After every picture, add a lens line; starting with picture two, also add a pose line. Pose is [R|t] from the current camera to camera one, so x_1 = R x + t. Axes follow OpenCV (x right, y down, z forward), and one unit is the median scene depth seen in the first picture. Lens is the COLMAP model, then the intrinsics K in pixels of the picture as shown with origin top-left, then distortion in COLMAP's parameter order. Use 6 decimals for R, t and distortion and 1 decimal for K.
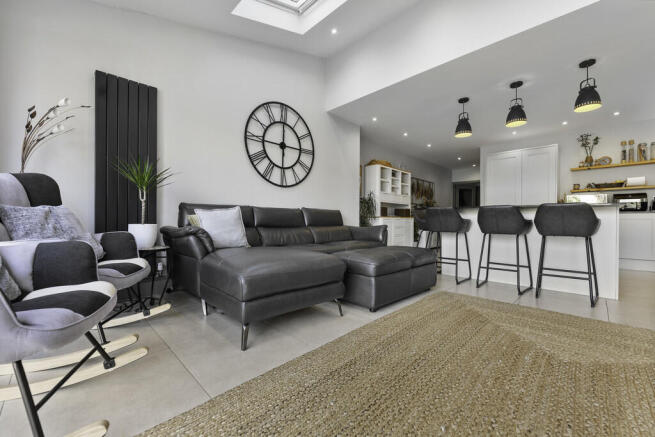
lens RADIAL K [[263.1, 0, 331.1], [0, 263.1, 220.9], [0, 0, 1]] dist [-0.002620, -0.000109]
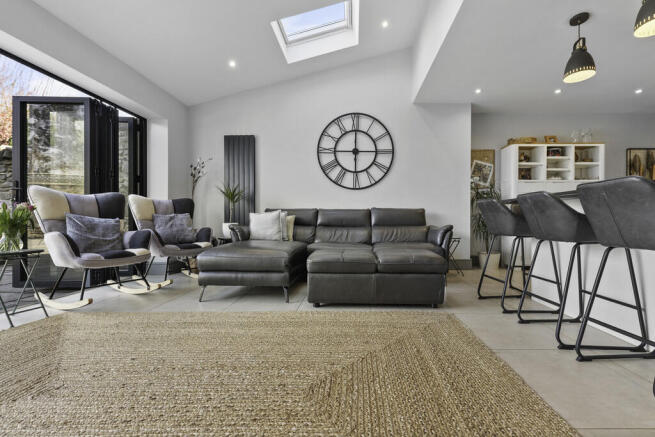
lens RADIAL K [[260.9, 0, 329.9], [0, 260.9, 220.5], [0, 0, 1]] dist [-0.001739, 0.000255]
pose [[0.692760, -0.004086, -0.721157, 0.518171], [-0.001079, 0.999977, -0.006701, 0.005936], [0.721168, 0.005420, 0.692739, 0.180362]]
